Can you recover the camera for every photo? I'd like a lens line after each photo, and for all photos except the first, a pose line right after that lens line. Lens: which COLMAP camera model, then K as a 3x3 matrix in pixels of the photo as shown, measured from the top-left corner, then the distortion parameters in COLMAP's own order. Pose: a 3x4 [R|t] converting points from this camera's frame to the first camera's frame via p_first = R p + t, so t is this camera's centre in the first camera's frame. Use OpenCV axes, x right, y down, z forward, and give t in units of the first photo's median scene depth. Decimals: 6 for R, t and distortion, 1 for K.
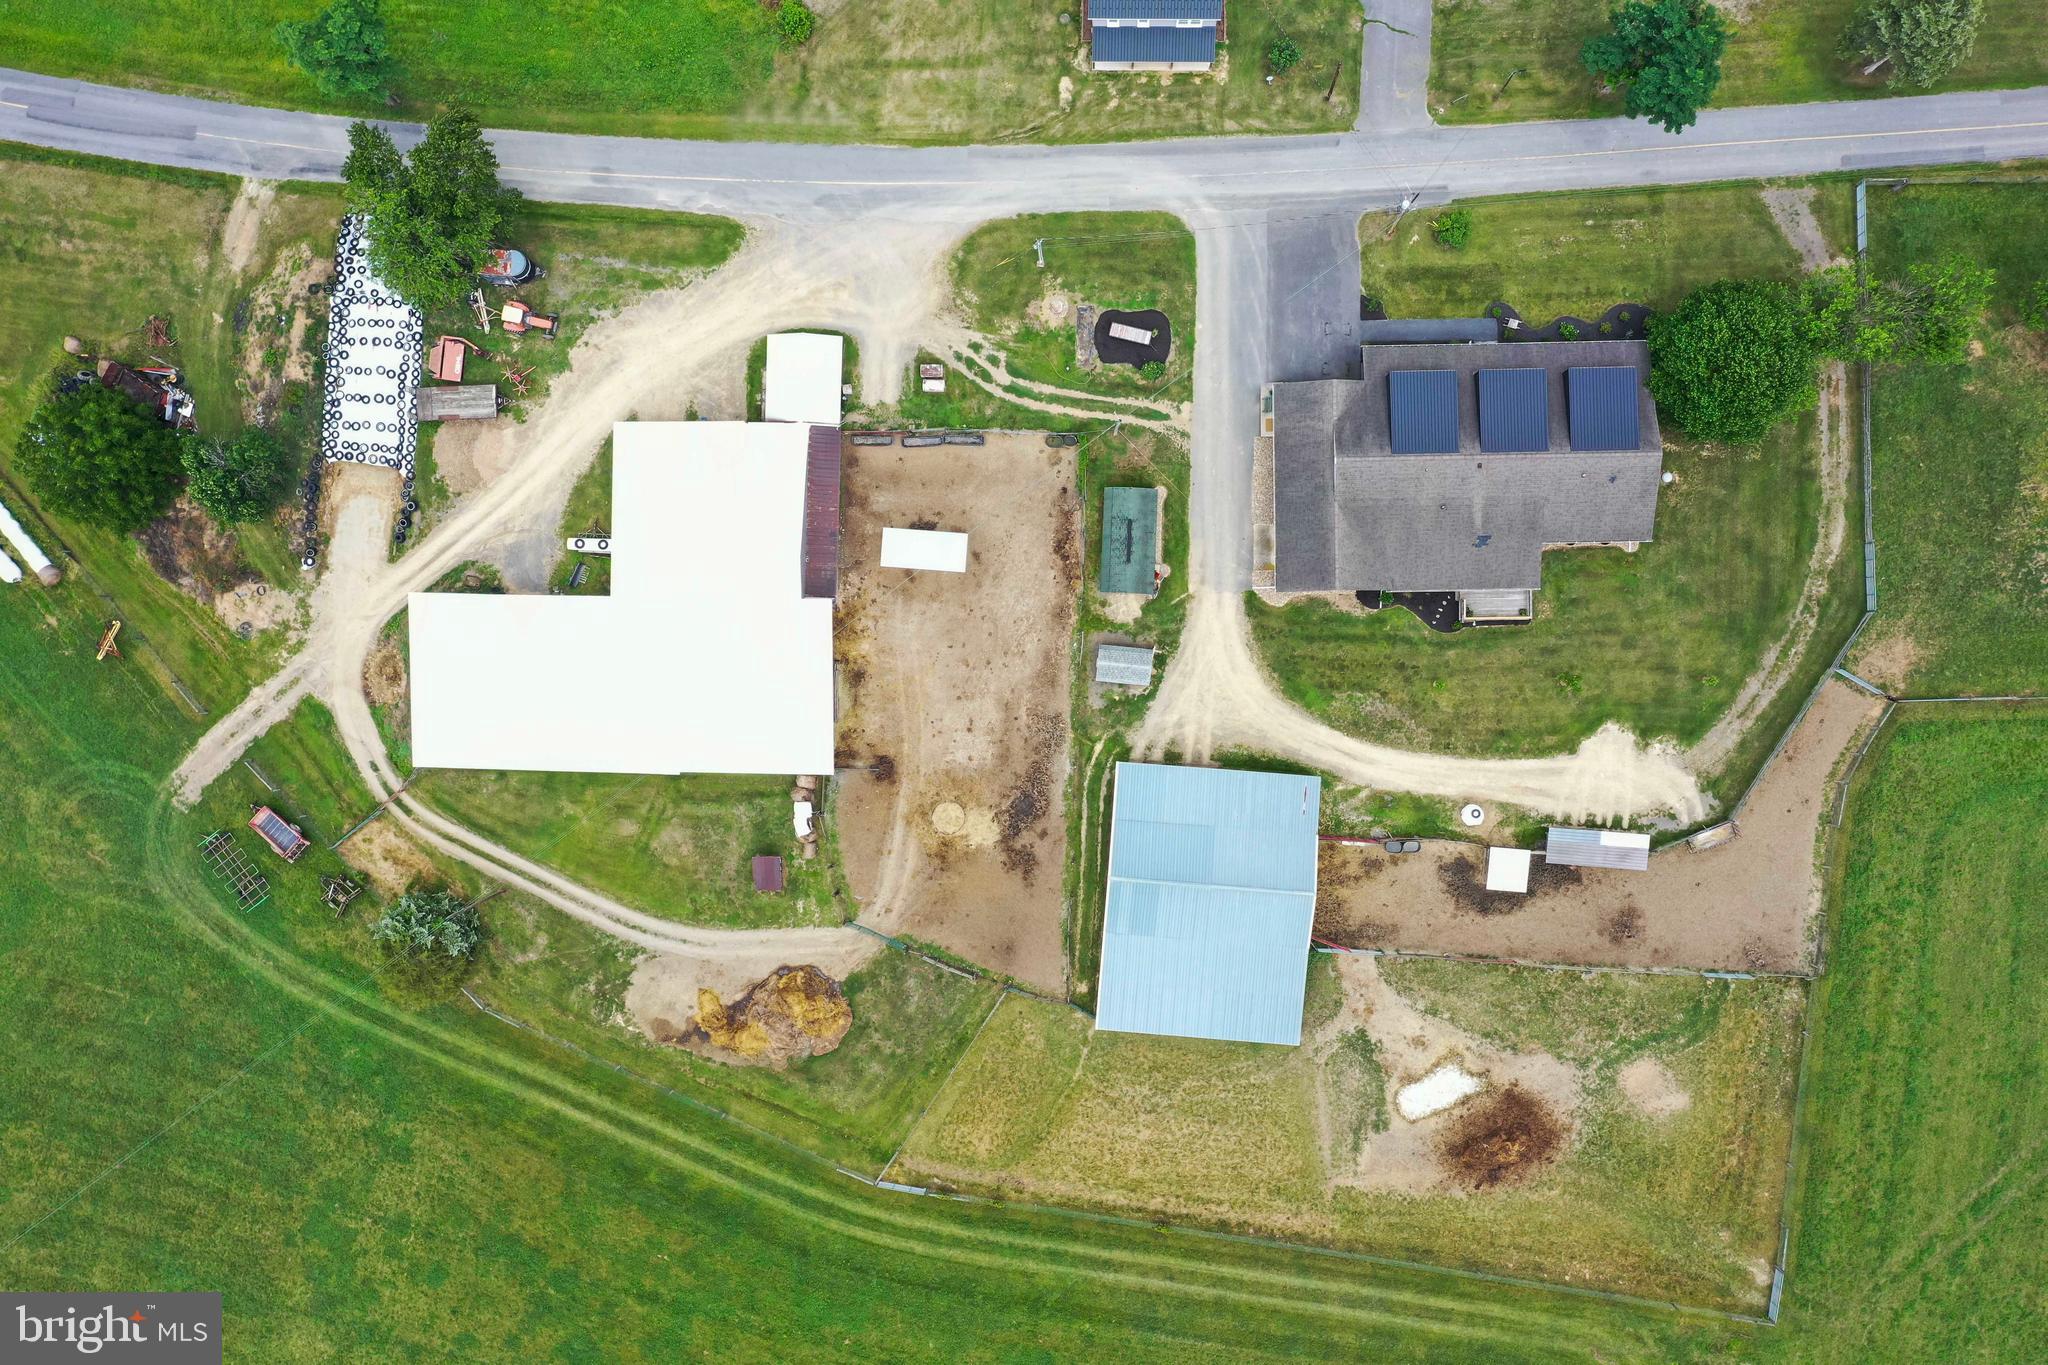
lens RADIAL K [[1627.1, 0, 1024.0], [0, 1627.1, 682.5], [0, 0, 1]] dist [0.009187, -0.005877]
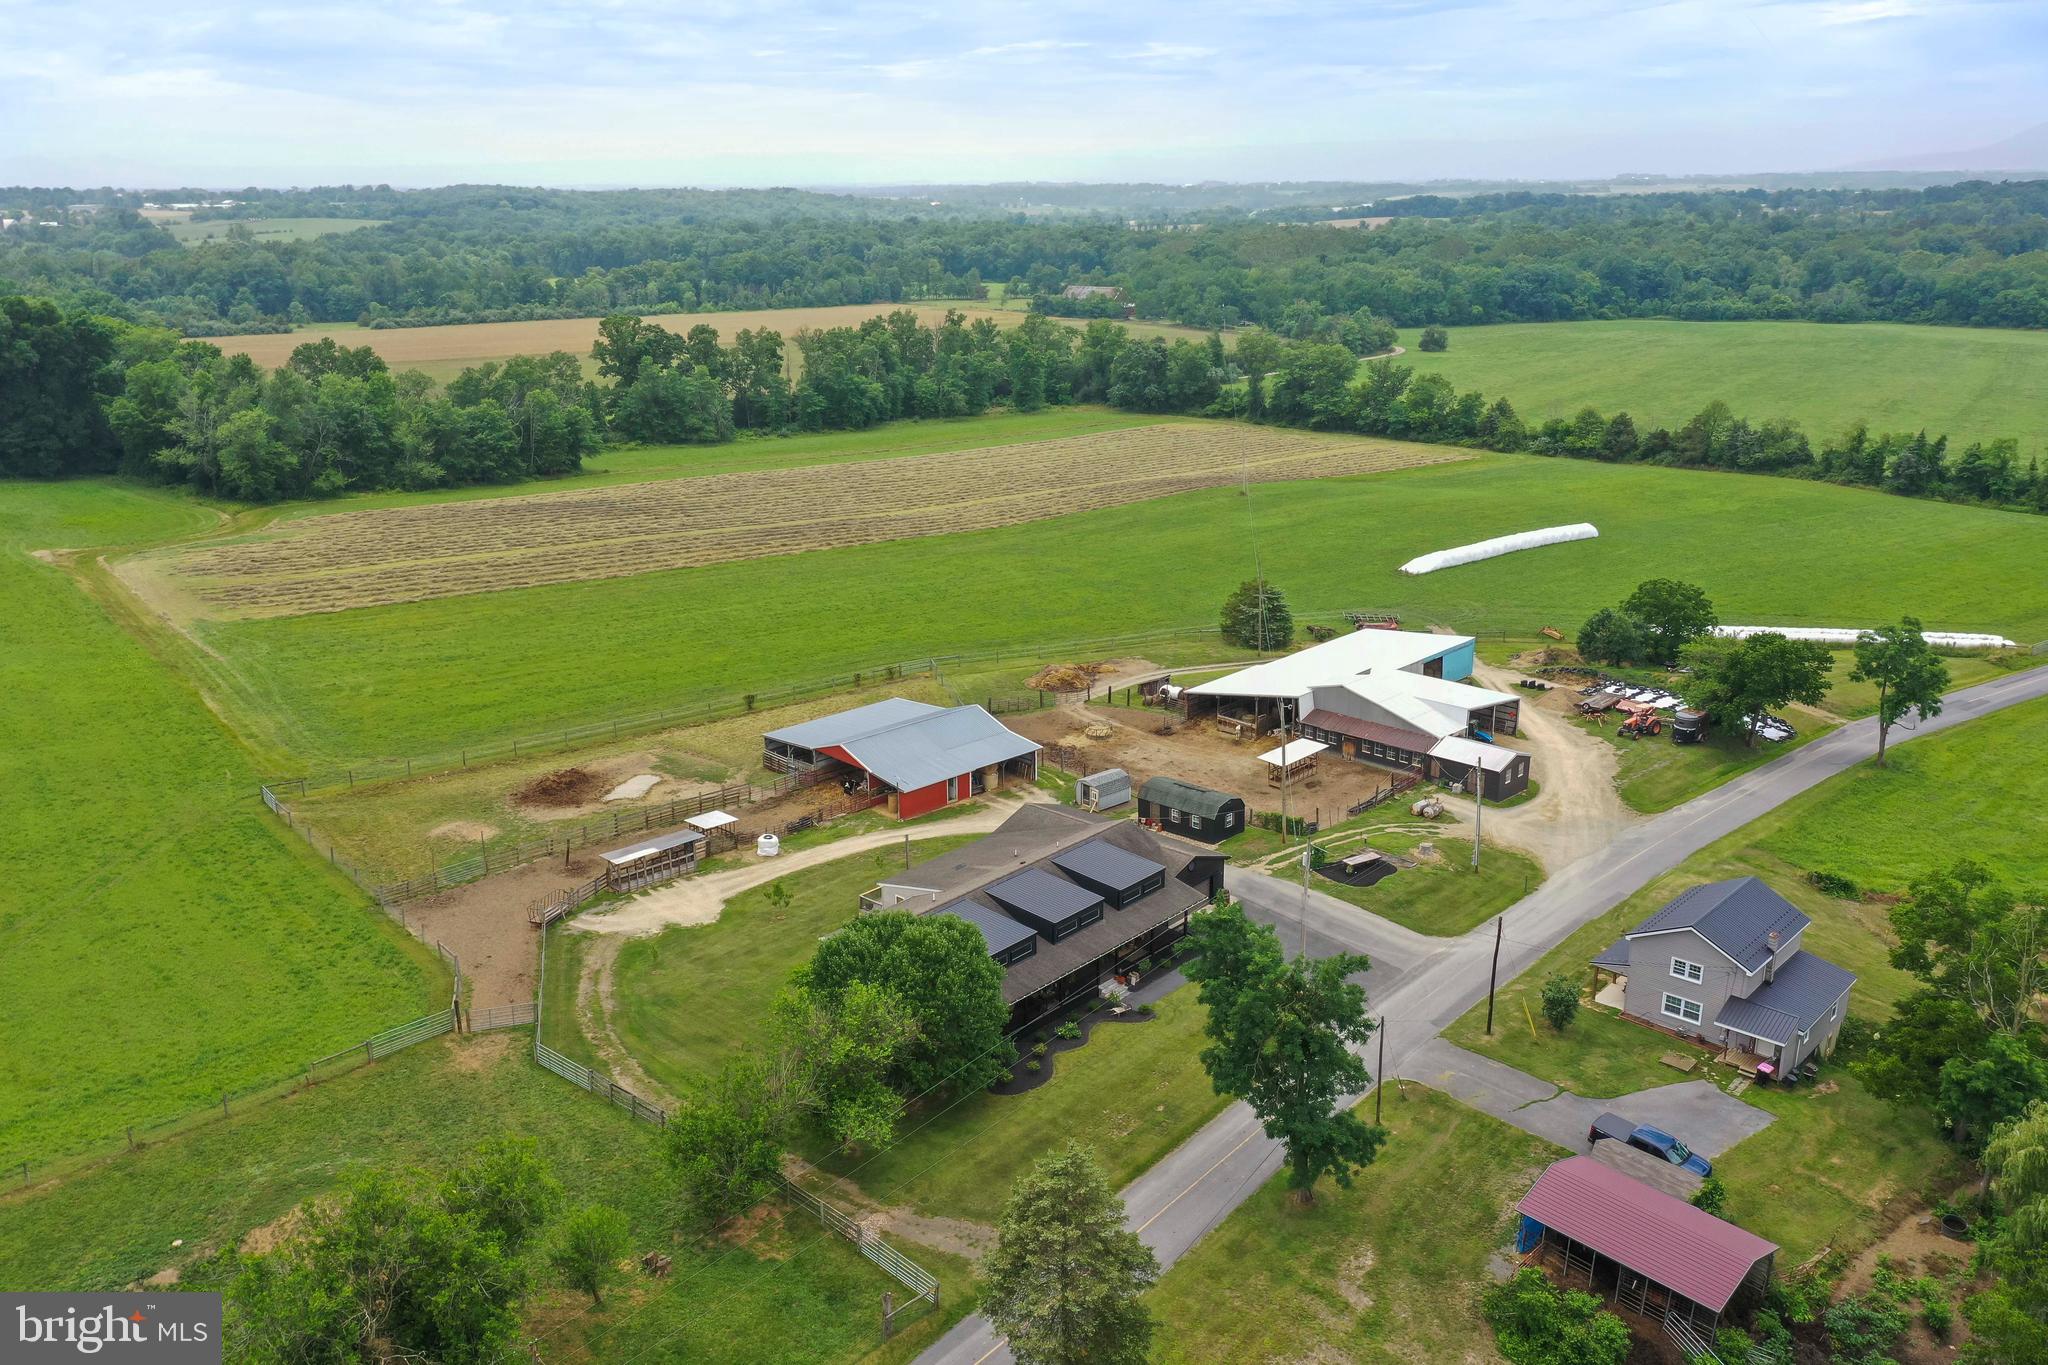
lens RADIAL K [[1627.1, 0, 1024.0], [0, 1627.1, 682.5], [0, 0, 1]] dist [0.009187, -0.005877]
pose [[-0.677088, 0.243107, -0.694587, 0.830244], [-0.735549, -0.194344, 0.648998, -0.660482], [0.022787, 0.950331, 0.310405, 0.583646]]
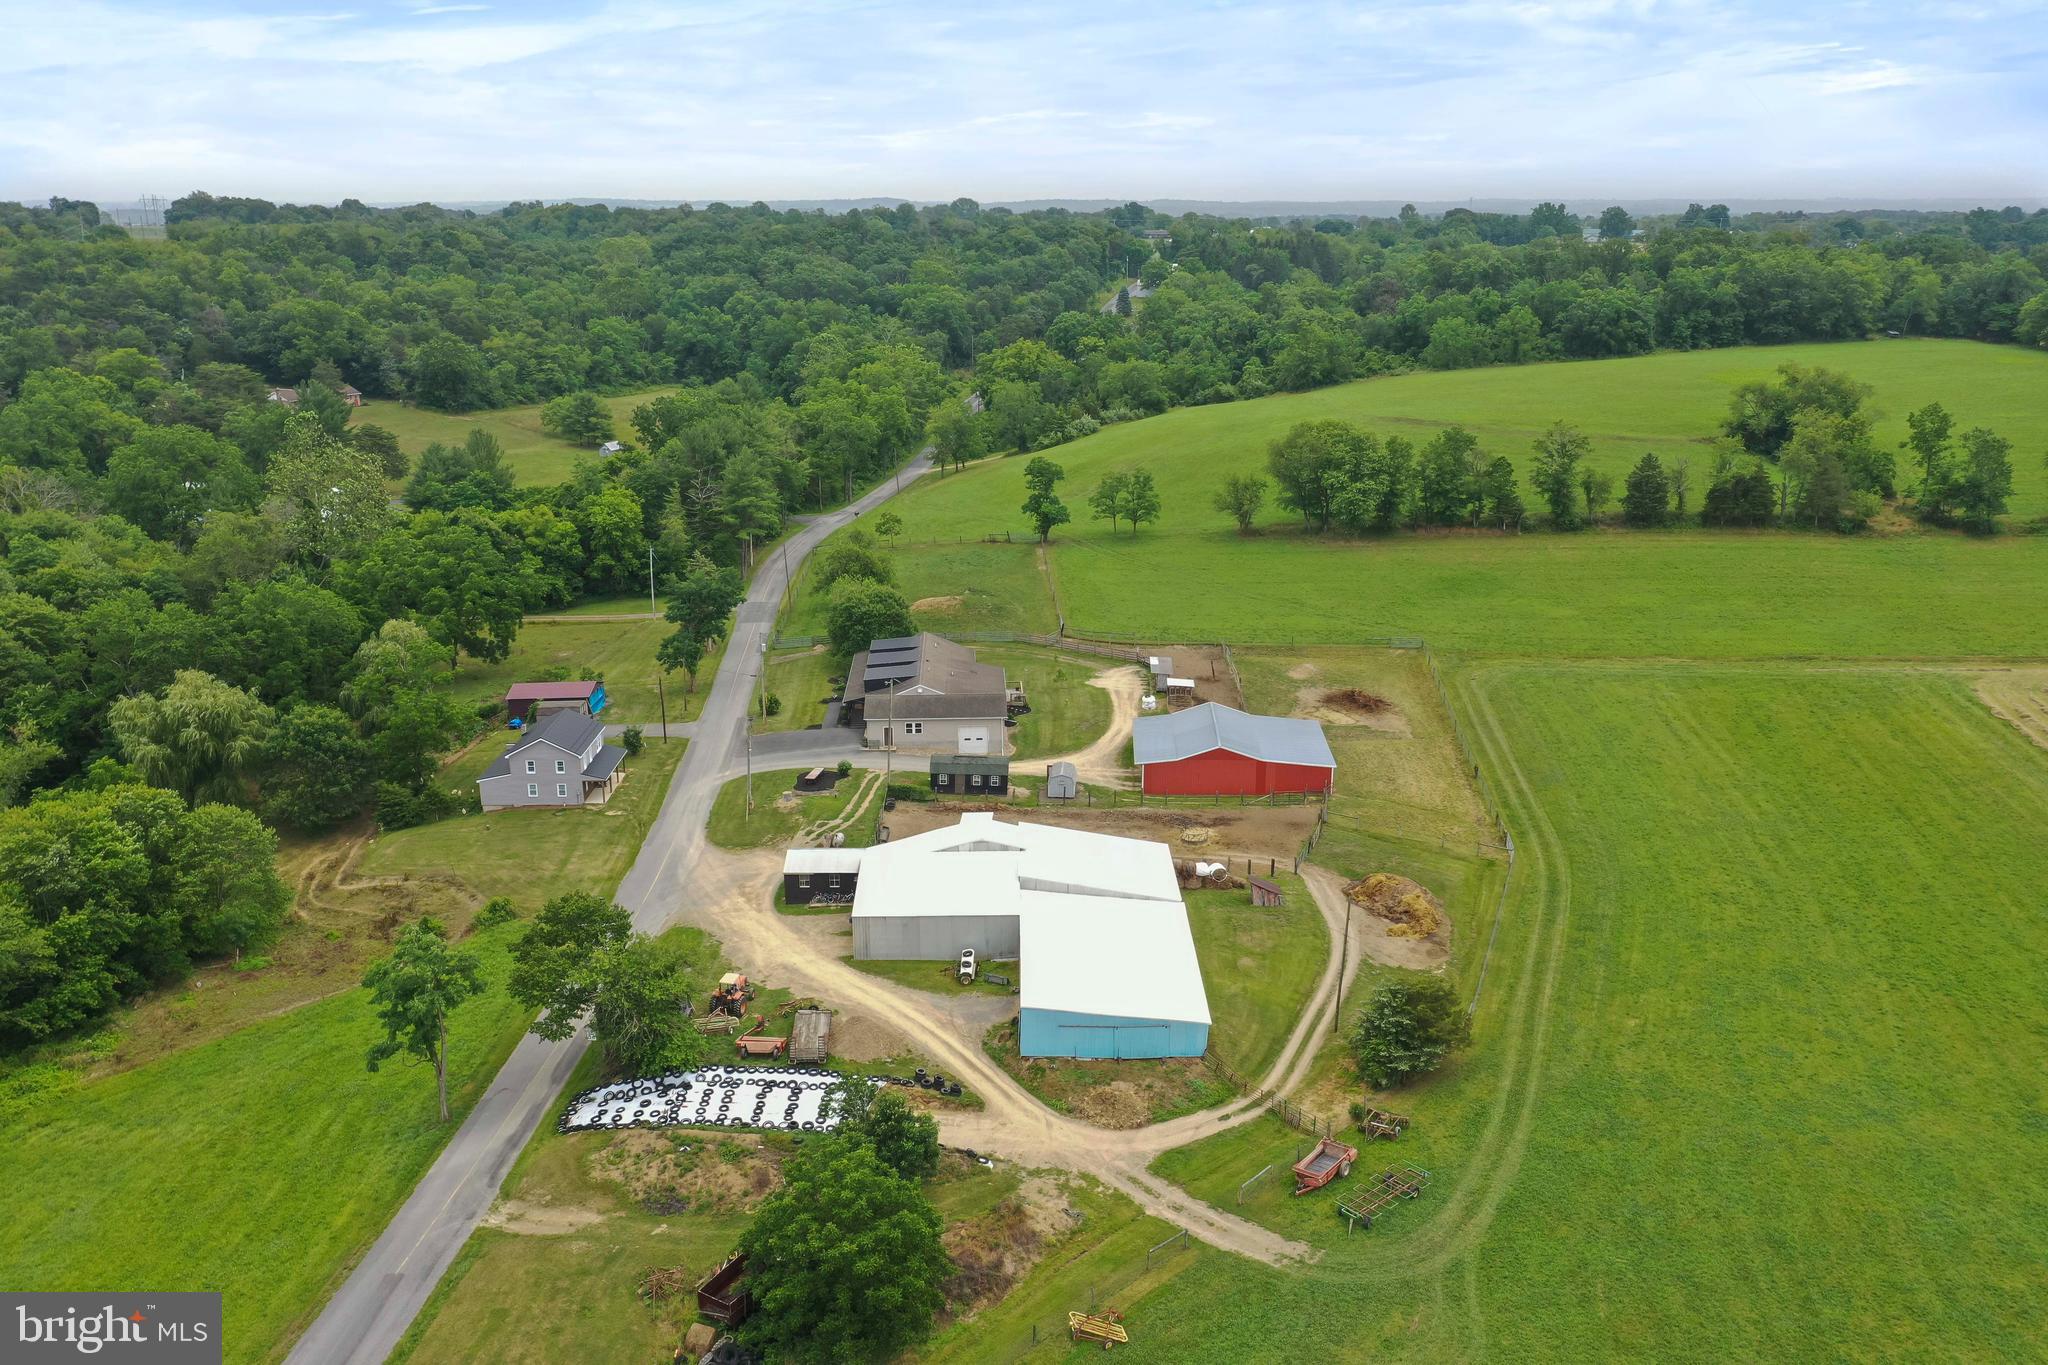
lens RADIAL K [[1627.1, 0, 1024.0], [0, 1627.1, 682.5], [0, 0, 1]] dist [0.009187, -0.005877]
pose [[-0.026069, -0.247604, 0.968511, -1.192956], [0.999536, -0.021699, 0.021357, -0.067501], [0.015727, 0.968618, 0.248054, 0.585066]]
